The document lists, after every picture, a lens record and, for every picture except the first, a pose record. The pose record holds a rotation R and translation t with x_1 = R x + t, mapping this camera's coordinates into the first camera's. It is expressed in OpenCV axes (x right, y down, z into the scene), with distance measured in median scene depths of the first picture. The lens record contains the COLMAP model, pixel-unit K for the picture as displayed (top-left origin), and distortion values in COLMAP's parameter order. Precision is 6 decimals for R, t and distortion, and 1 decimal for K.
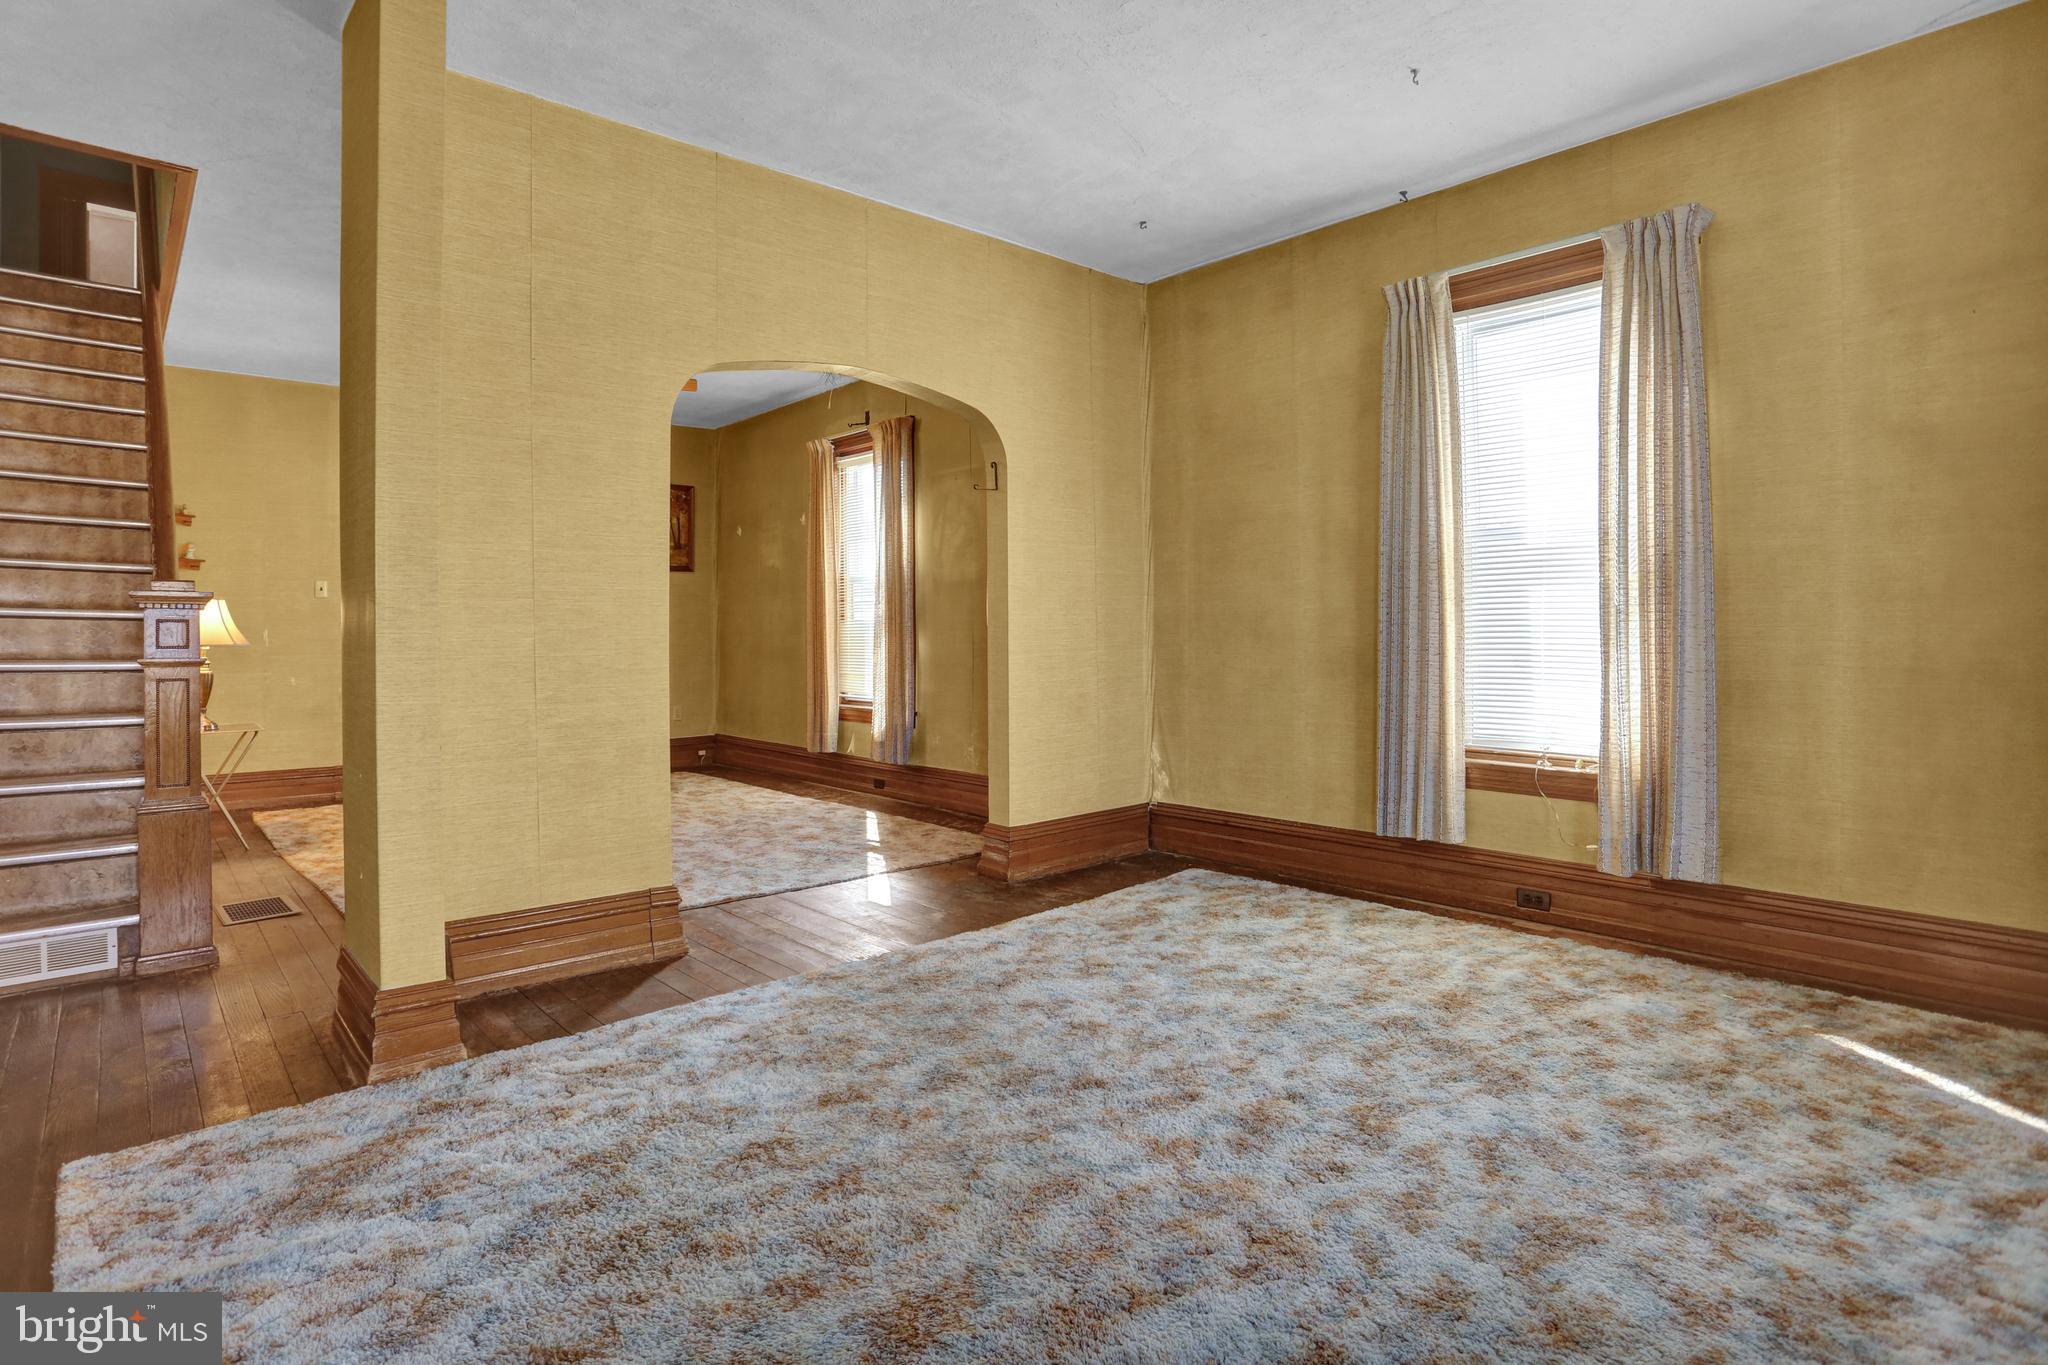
lens RADIAL K [[1010.8, 0, 1017.1], [0, 1010.8, 644.7], [0, 0, 1]] dist [-0.064003, 0.022761]
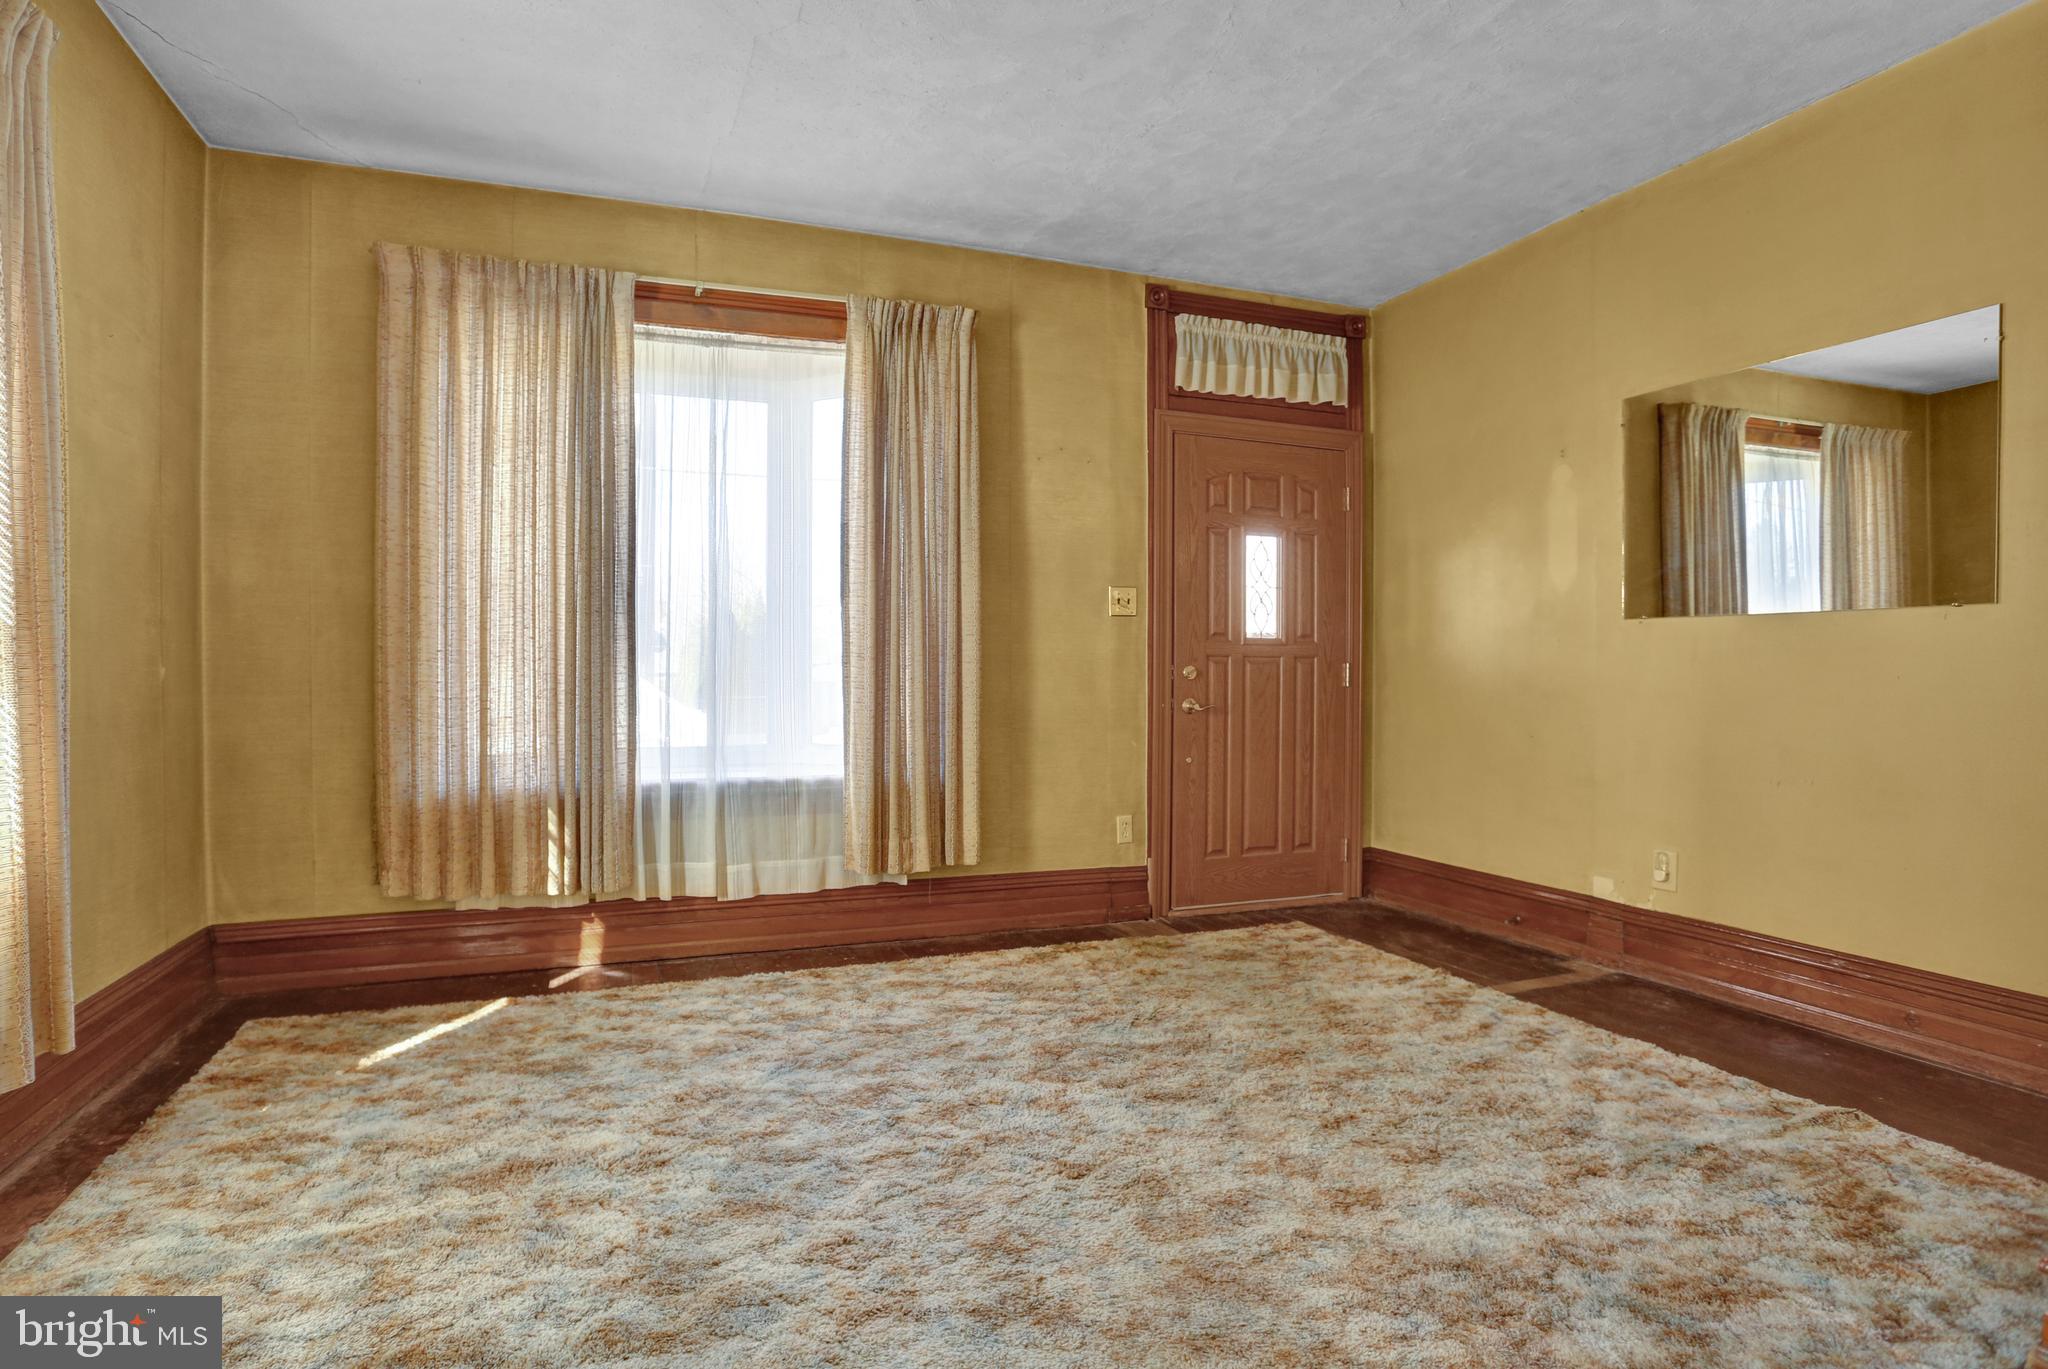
lens RADIAL K [[1069.5, 0, 1007.5], [0, 1069.5, 695.0], [0, 0, 1]] dist [-0.090357, 0.051638]
pose [[-0.928870, -0.000034, 0.370406, -0.155942], [0.009081, 0.999697, 0.022864, -0.005646], [-0.370295, 0.024601, -0.928588, 1.308227]]
